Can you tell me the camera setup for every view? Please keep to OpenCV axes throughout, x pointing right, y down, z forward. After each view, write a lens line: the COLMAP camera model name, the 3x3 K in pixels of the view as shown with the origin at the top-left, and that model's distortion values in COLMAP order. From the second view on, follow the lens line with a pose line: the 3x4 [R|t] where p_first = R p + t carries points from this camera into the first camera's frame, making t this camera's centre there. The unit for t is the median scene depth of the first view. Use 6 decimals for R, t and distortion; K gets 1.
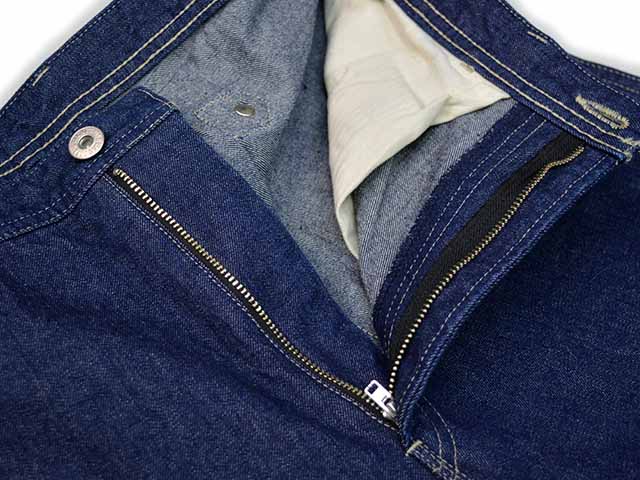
lens RADIAL K [[1061.1, 0, 320.0], [0, 1061.1, 240.0], [0, 0, 1]] dist [-0.193035, 0.034601]
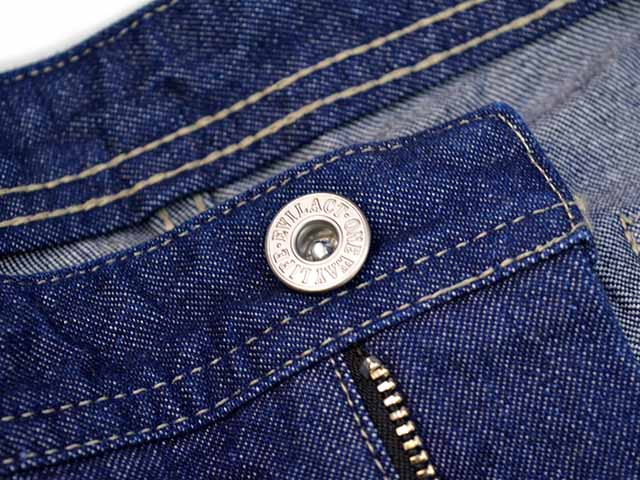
lens RADIAL K [[1459.7, 0, 320.0], [0, 1459.7, 240.0], [0, 0, 1]] dist [-0.007262, 0.047350]
pose [[0.930730, 0.354450, -0.090041, -0.170164], [-0.323427, 0.912706, 0.249724, -0.210352], [0.170696, -0.203304, 0.964122, 0.497886]]
